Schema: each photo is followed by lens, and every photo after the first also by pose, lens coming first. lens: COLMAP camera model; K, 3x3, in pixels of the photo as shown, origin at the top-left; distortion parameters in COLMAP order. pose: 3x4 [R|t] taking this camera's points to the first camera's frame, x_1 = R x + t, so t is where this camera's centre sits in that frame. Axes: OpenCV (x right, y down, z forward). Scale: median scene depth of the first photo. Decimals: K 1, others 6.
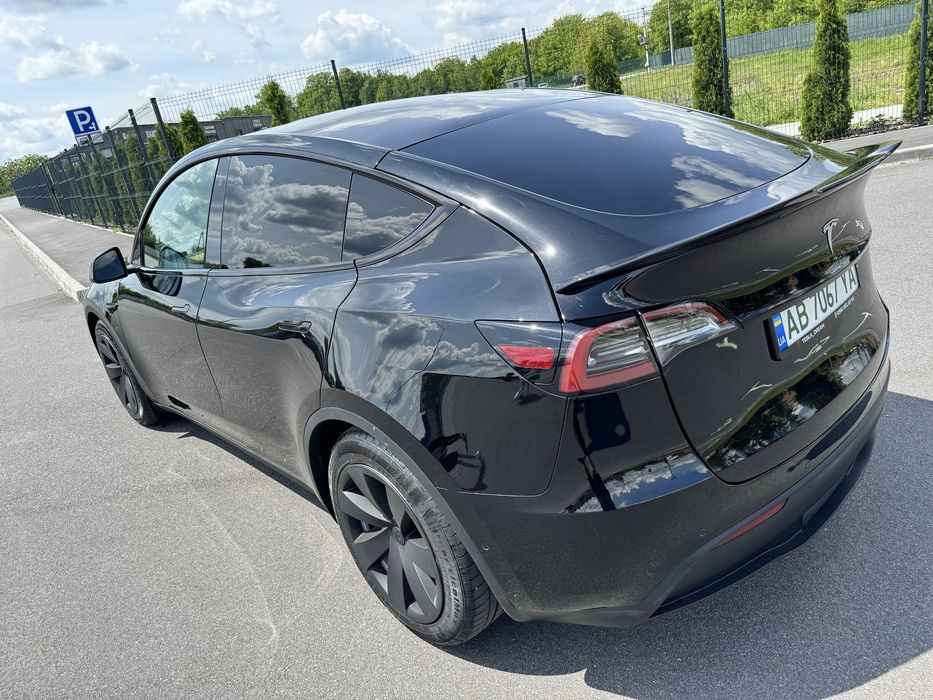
lens RADIAL K [[687.6, 0, 455.0], [0, 687.6, 348.7], [0, 0, 1]] dist [0.006396, -0.013368]
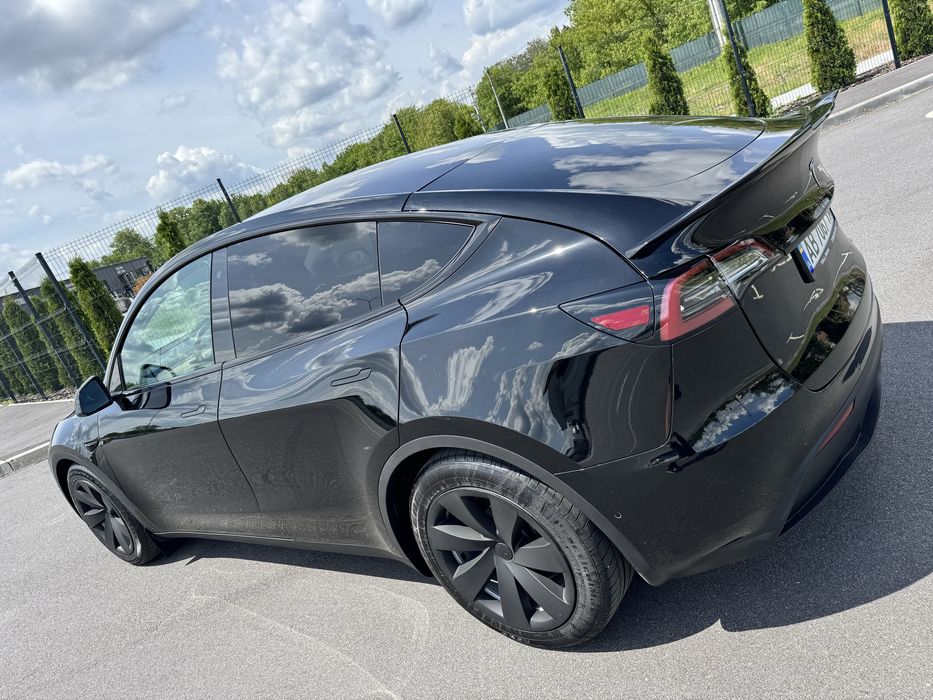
lens RADIAL K [[687.6, 0, 455.0], [0, 687.6, 348.7], [0, 0, 1]] dist [0.006396, -0.013368]
pose [[0.959395, -0.238361, 0.150813, -0.228378], [0.255180, 0.961282, -0.104015, 0.070756], [-0.120181, 0.138276, 0.983075, -0.028284]]
